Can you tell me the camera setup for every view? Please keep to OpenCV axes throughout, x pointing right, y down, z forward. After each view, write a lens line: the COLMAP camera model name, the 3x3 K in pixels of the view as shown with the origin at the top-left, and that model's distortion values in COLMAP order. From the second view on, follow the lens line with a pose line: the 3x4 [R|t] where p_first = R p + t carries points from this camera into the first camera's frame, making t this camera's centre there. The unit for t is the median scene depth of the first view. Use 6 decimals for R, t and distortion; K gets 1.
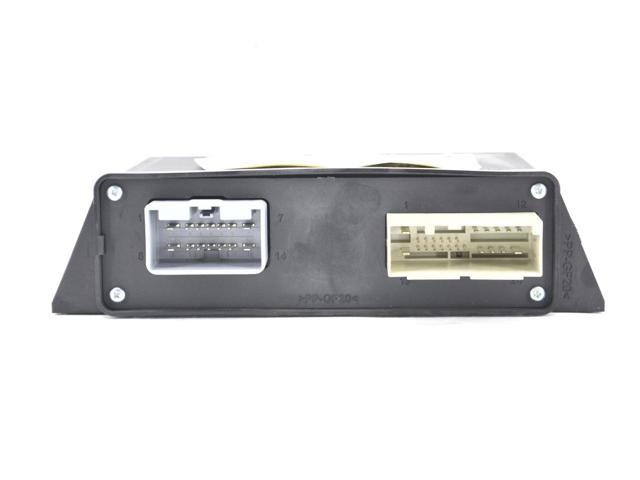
lens RADIAL K [[930.7, 0, 320.0], [0, 930.7, 240.0], [0, 0, 1]] dist [-0.125209, -0.021657]
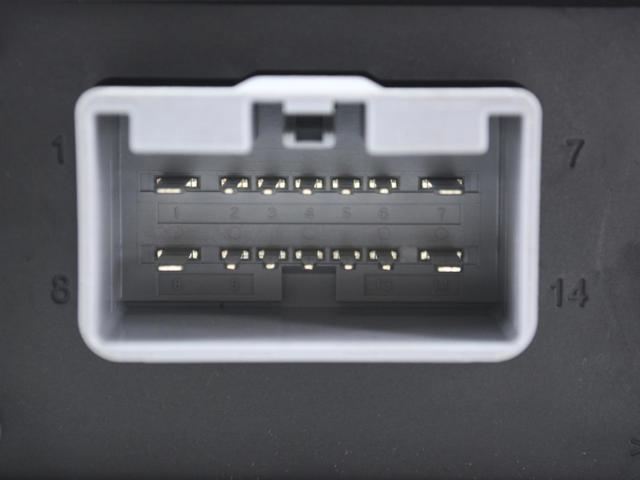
lens RADIAL K [[1038.2, 0, 320.0], [0, 1038.2, 240.0], [0, 0, 1]] dist [-0.114754, 0.004166]
pose [[0.998599, 0.011789, 0.051589, -0.152348], [-0.010247, 0.999496, -0.030049, 0.012955], [-0.051917, 0.029479, 0.998216, 0.796230]]
